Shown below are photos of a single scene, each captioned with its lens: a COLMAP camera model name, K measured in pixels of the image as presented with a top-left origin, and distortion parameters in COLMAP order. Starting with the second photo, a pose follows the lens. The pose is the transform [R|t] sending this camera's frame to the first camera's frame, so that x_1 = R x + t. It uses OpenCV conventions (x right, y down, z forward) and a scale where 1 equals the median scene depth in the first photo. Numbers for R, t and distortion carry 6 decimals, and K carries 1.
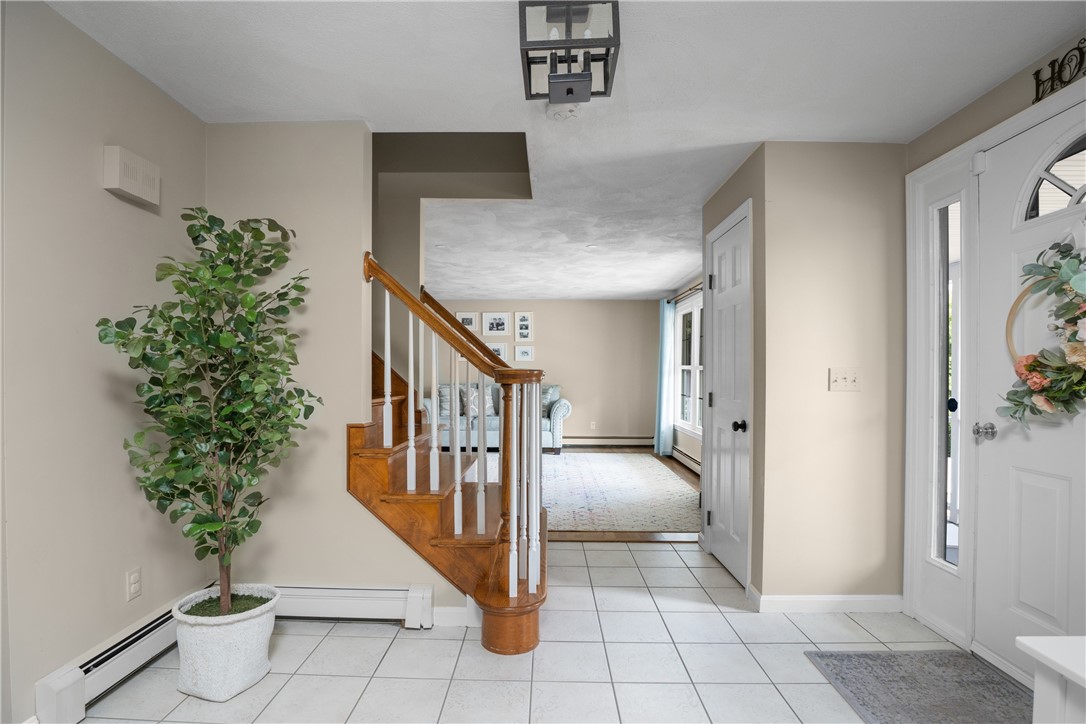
lens RADIAL K [[528.5, 0, 538.7], [0, 528.5, 372.1], [0, 0, 1]] dist [-0.022357, -0.000101]
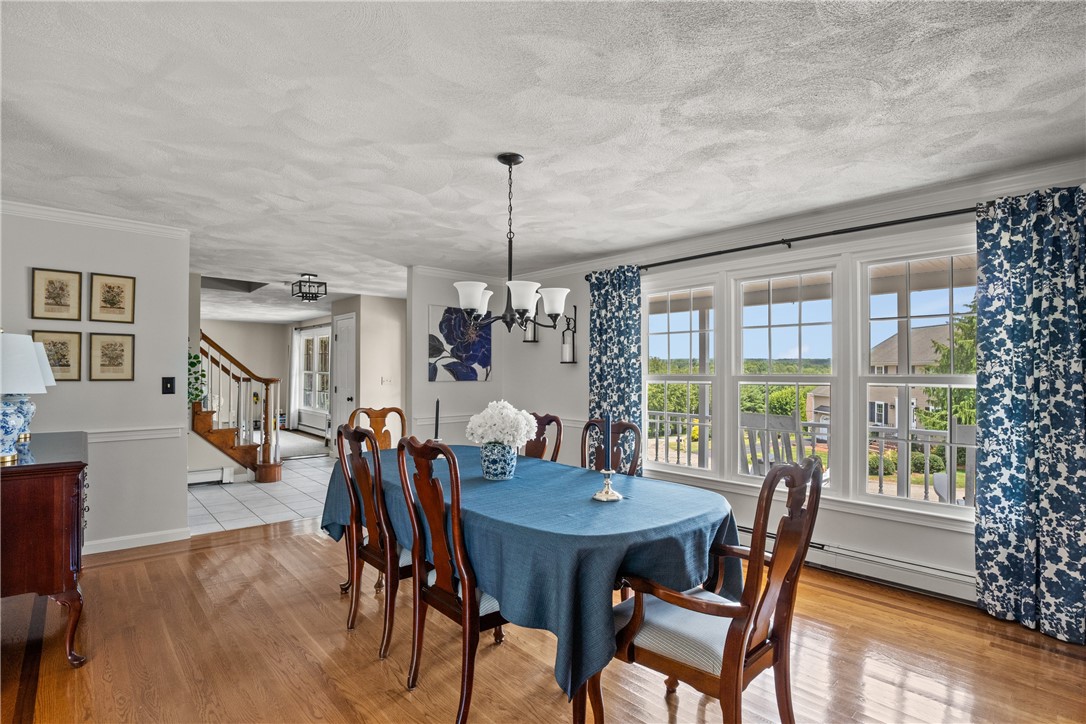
lens RADIAL K [[528.5, 0, 538.7], [0, 528.5, 372.1], [0, 0, 1]] dist [-0.022357, -0.000101]
pose [[0.731671, -0.003487, 0.681649, -0.602882], [-0.000100, 0.999986, 0.005223, -0.035341], [-0.681658, -0.003890, 0.731660, -1.301311]]
